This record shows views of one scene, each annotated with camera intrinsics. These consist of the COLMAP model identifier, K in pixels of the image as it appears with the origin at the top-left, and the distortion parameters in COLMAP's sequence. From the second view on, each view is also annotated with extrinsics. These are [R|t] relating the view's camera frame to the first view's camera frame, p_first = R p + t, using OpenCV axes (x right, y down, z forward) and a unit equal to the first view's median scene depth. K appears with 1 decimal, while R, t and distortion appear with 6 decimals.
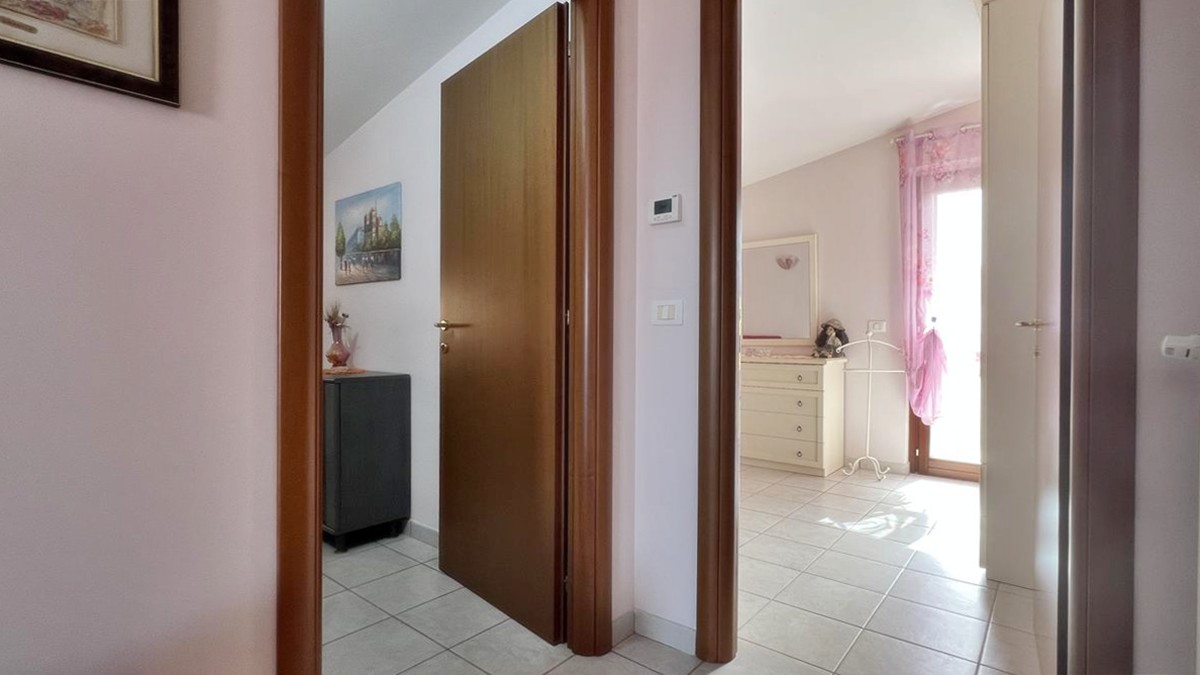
lens RADIAL K [[555.3, 0, 600.2], [0, 555.3, 339.3], [0, 0, 1]] dist [0.002293, 0.002009]
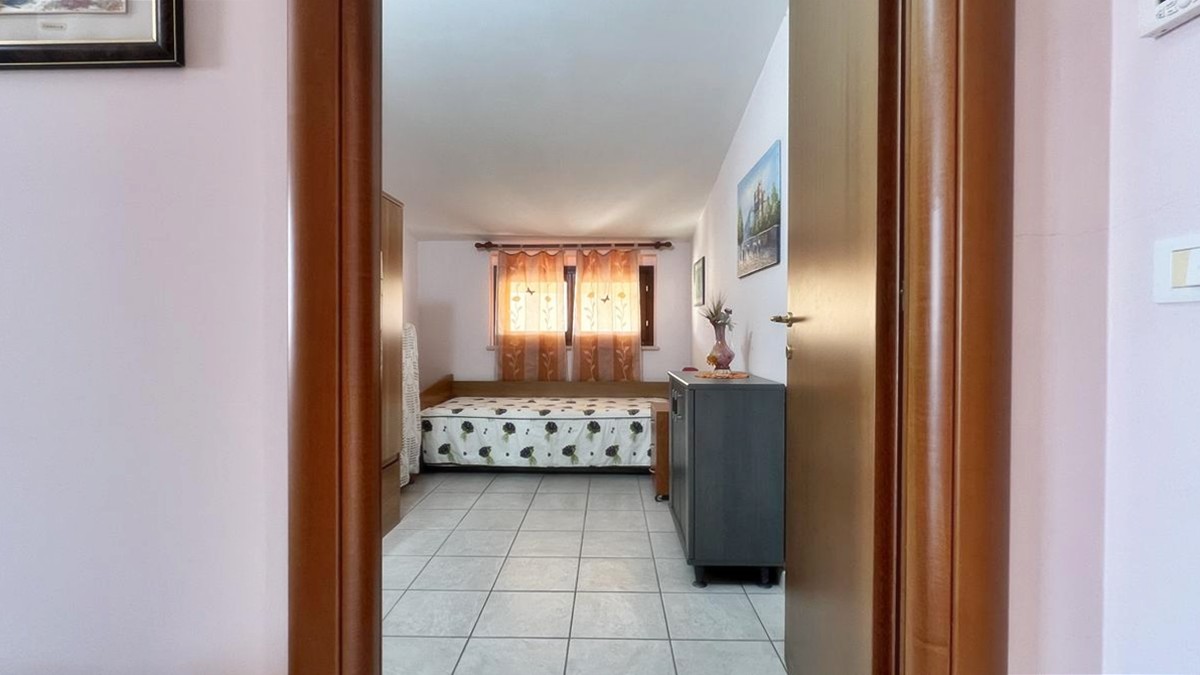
lens RADIAL K [[555.3, 0, 603.1], [0, 555.3, 340.1], [0, 0, 1]] dist [0.002293, 0.002009]
pose [[0.627115, 0.005266, -0.778909, 0.095924], [-0.002714, 0.999986, 0.004575, -0.001311], [0.778922, -0.000755, 0.627121, 0.299384]]
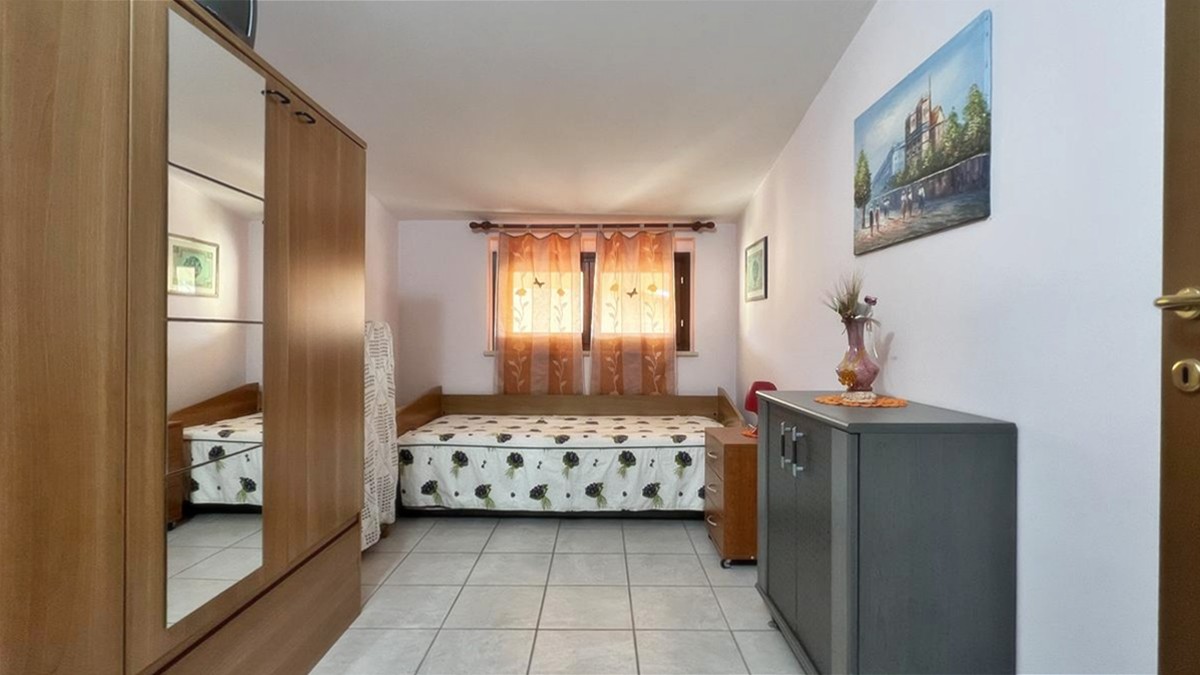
lens RADIAL K [[555.3, 0, 603.1], [0, 555.3, 338.7], [0, 0, 1]] dist [0.002293, 0.002009]
pose [[0.639281, 0.000645, -0.768973, -0.199772], [-0.003729, 0.999990, -0.002261, -0.002497], [0.768964, 0.004313, 0.639277, 0.433839]]
